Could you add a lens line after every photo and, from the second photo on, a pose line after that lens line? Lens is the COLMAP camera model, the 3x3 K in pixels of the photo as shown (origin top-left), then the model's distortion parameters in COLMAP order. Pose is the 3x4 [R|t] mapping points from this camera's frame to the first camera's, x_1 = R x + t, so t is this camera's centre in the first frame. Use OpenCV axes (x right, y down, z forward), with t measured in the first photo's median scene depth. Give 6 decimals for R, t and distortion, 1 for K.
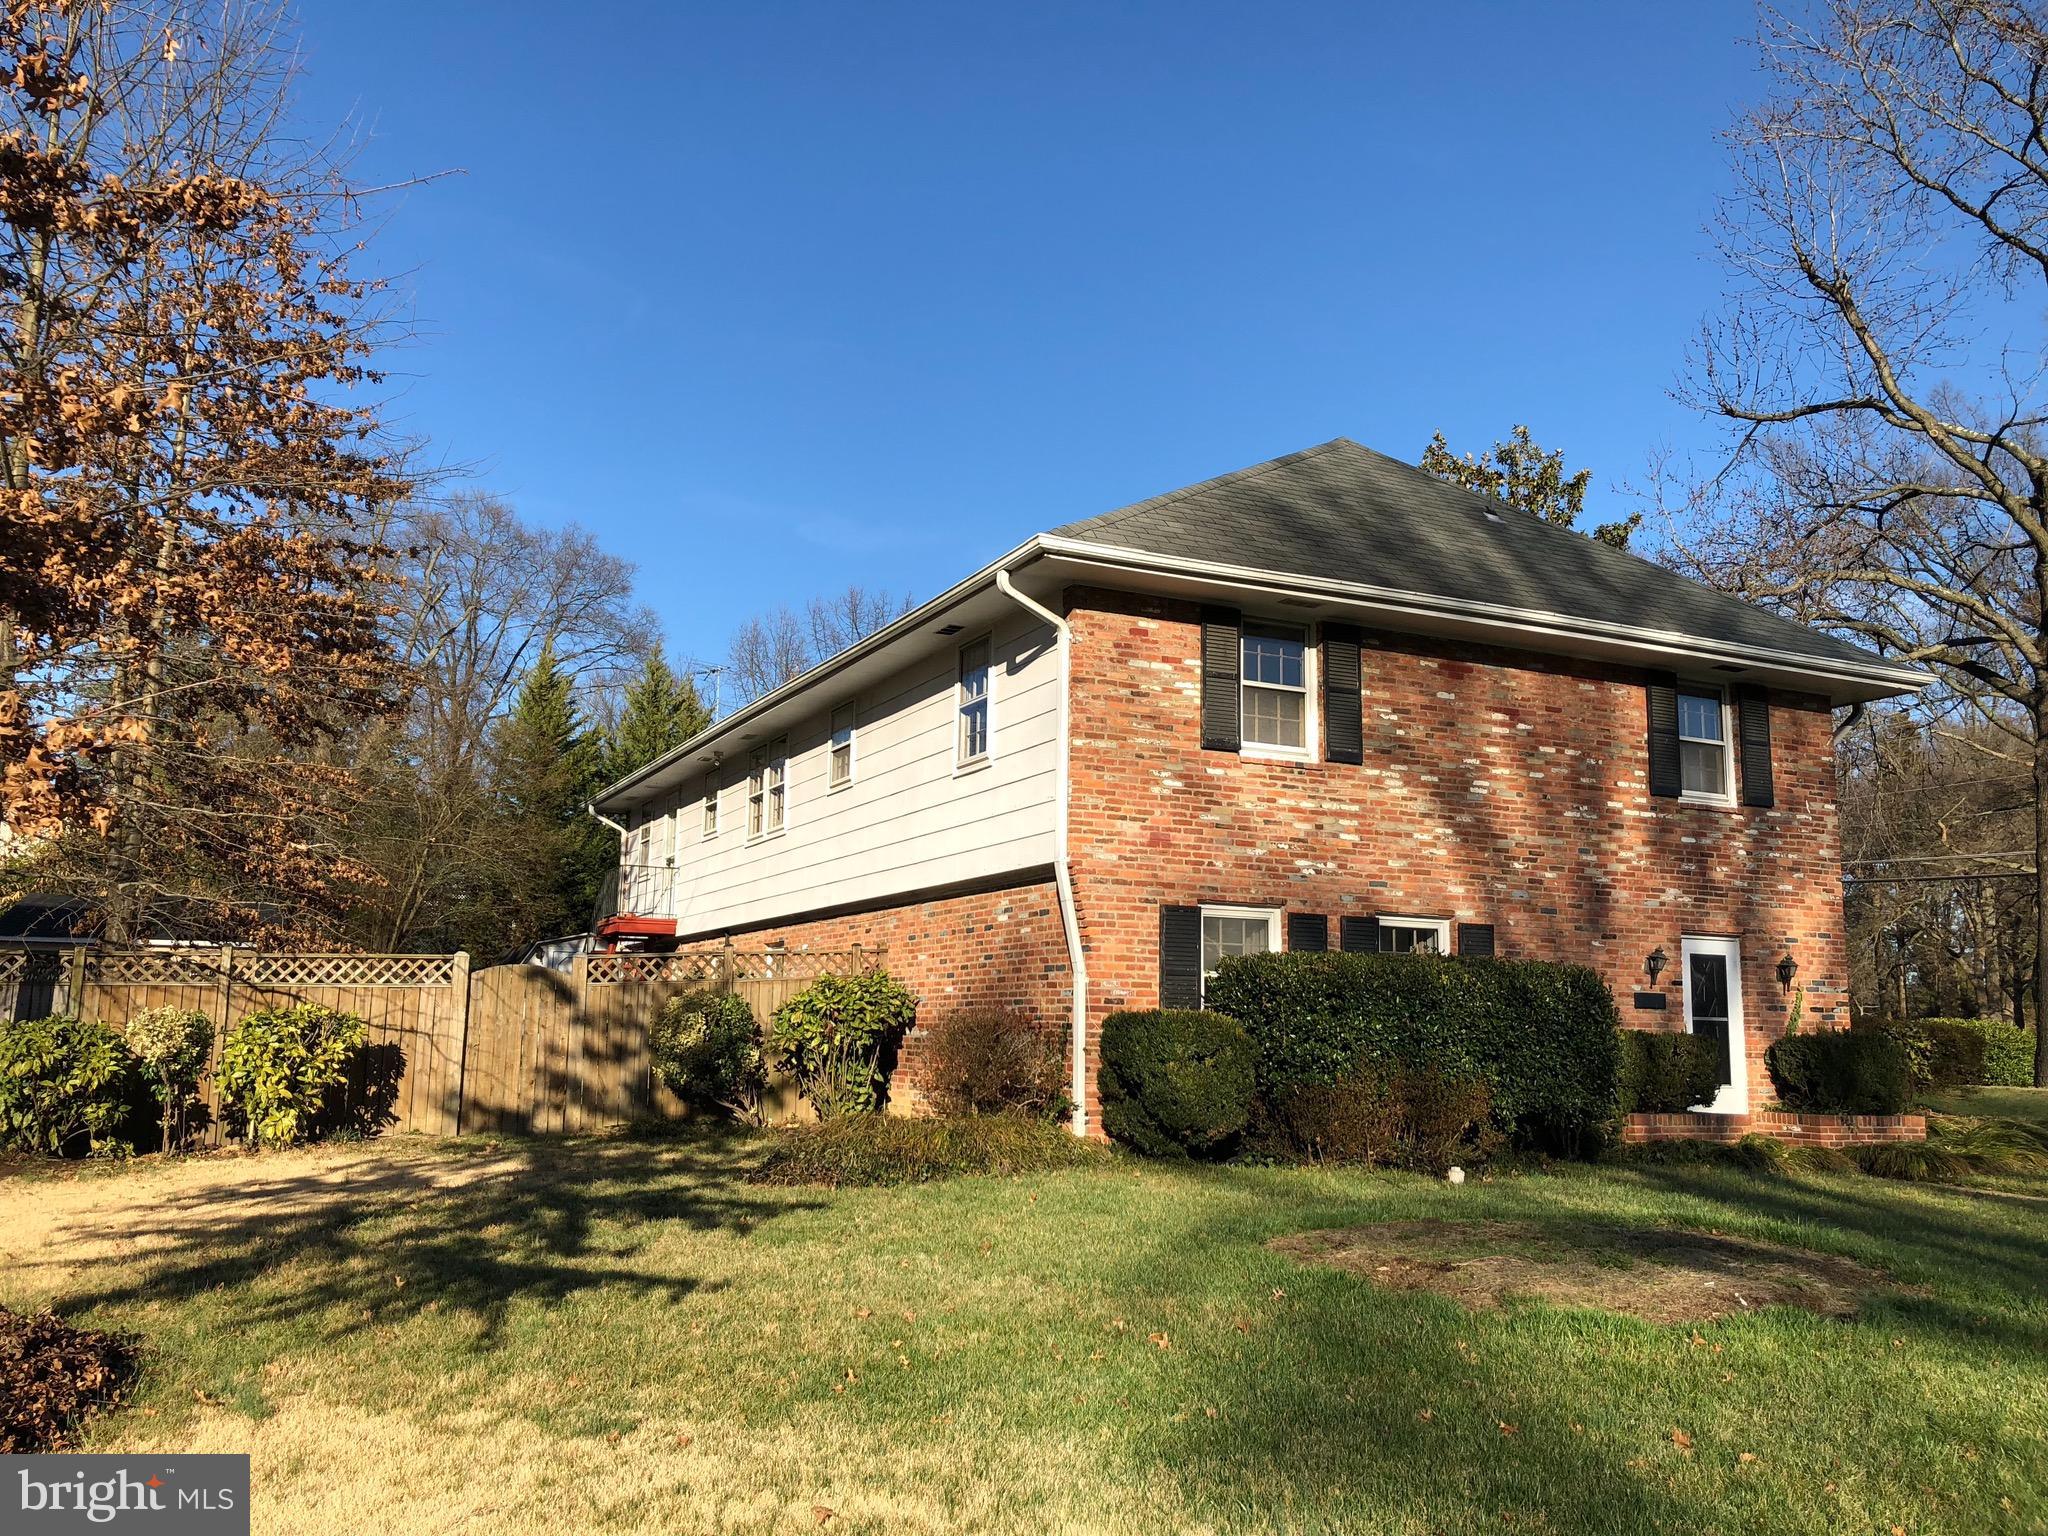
lens RADIAL K [[1690.9, 0, 1028.5], [0, 1690.9, 769.4], [0, 0, 1]] dist [0.084487, -0.028780]
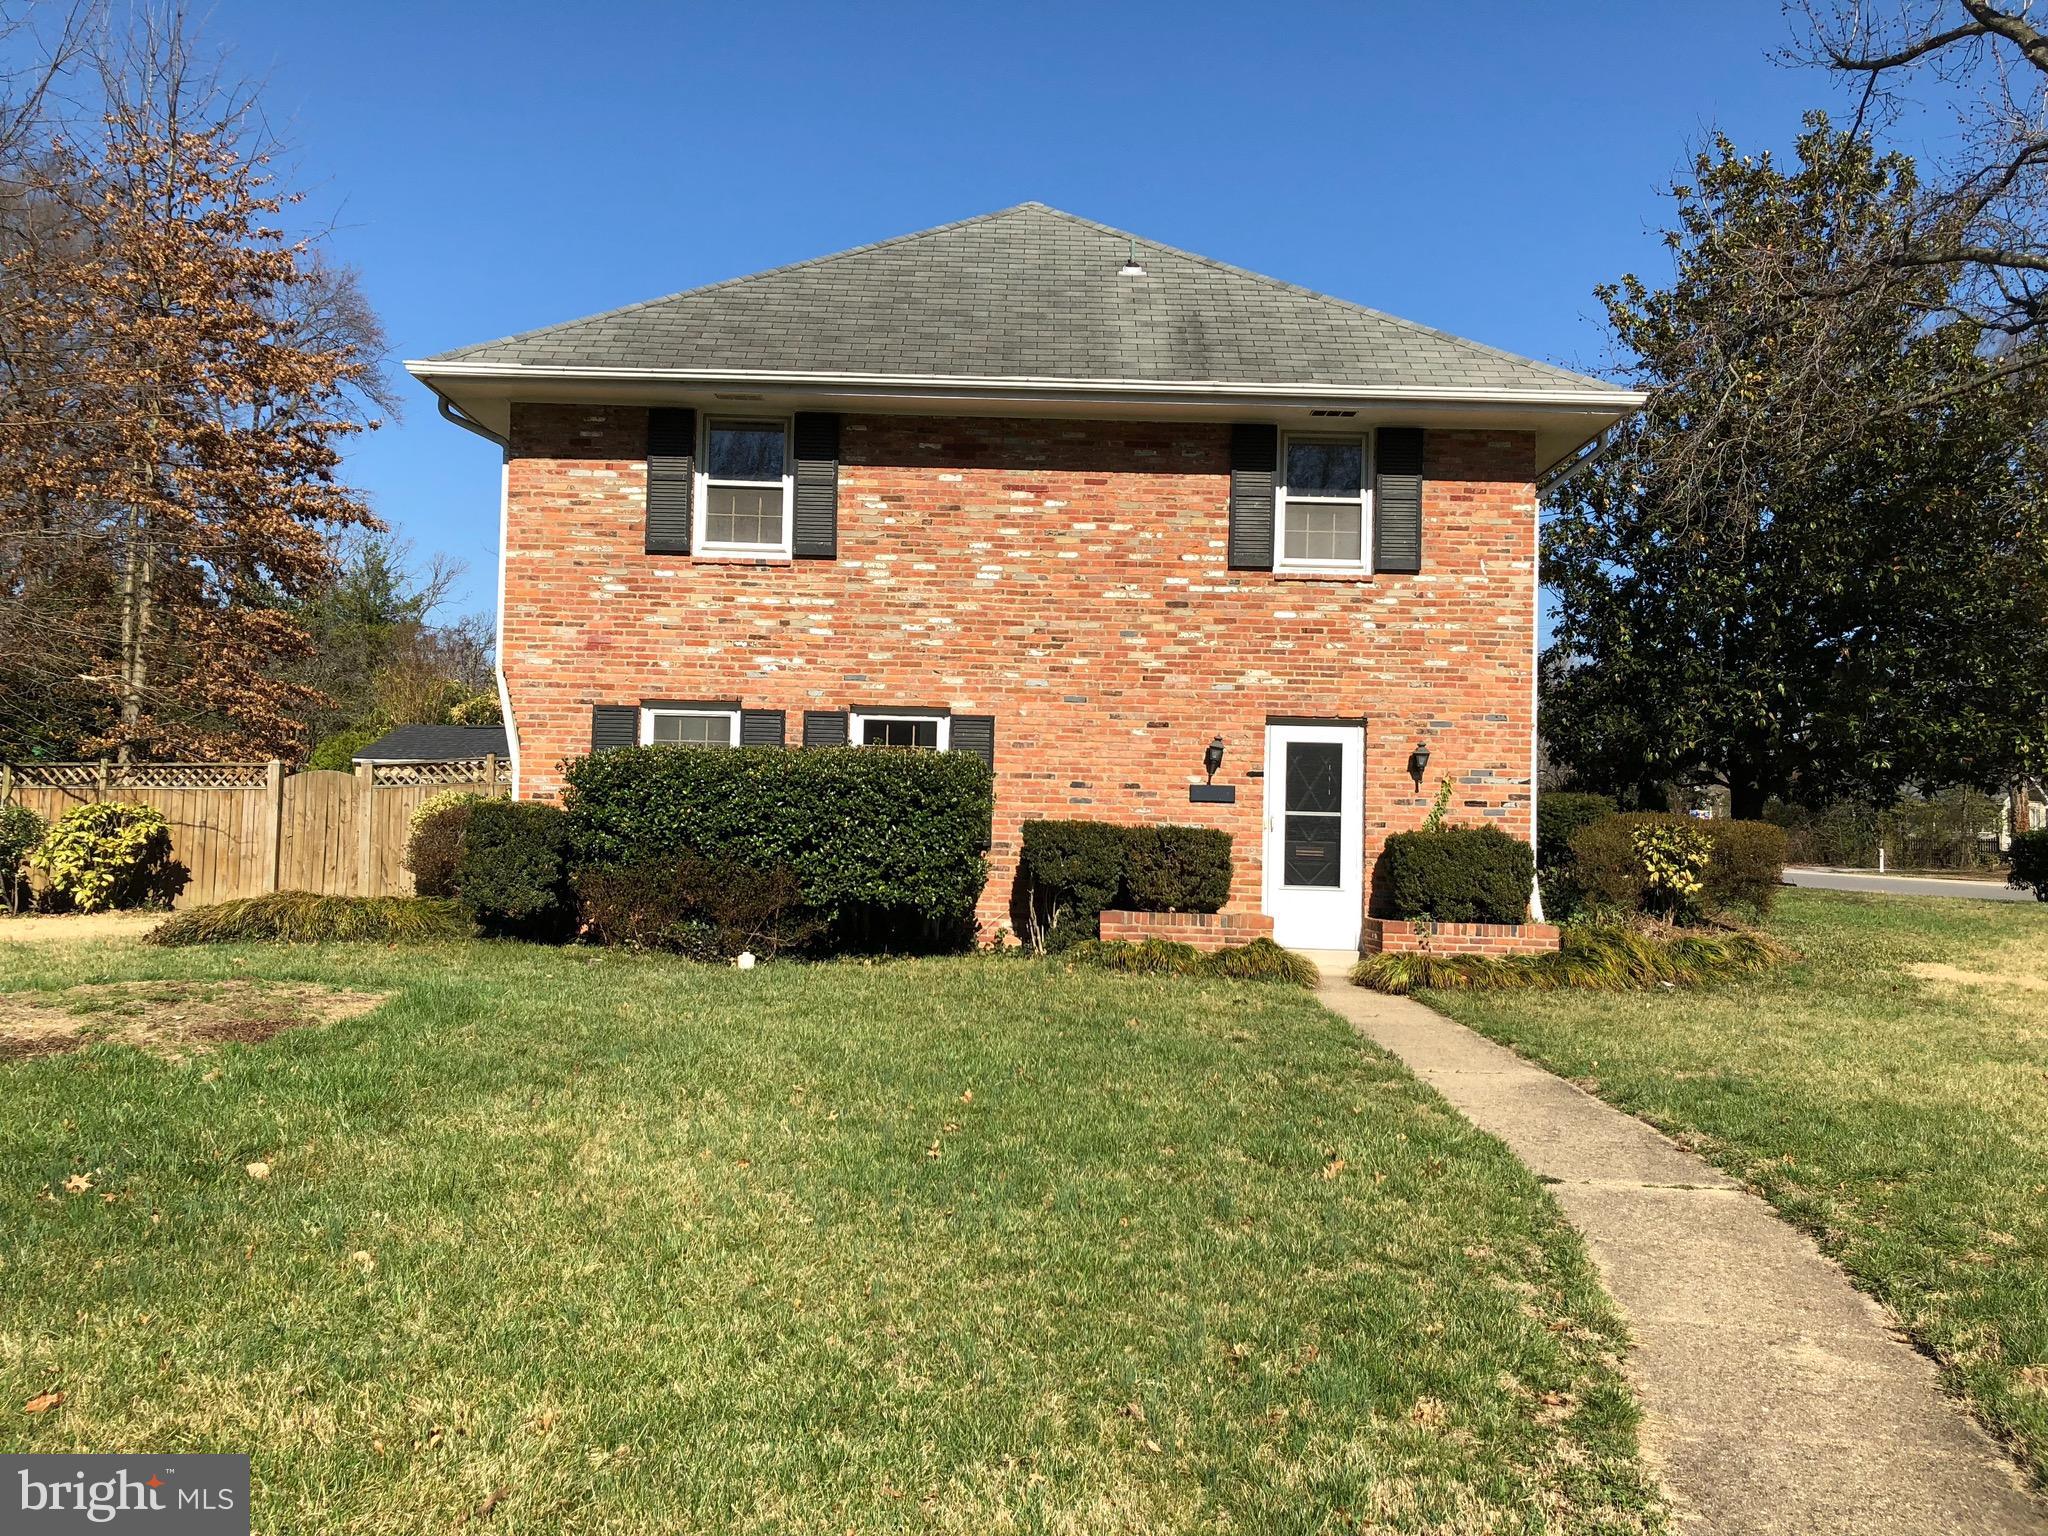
lens RADIAL K [[1690.9, 0, 1025.0], [0, 1690.9, 760.4], [0, 0, 1]] dist [0.084487, -0.028780]
pose [[0.902182, -0.016026, -0.431059, 0.718017], [0.058307, 0.994669, 0.085054, 0.037267], [0.427397, -0.101868, 0.898306, 0.154060]]
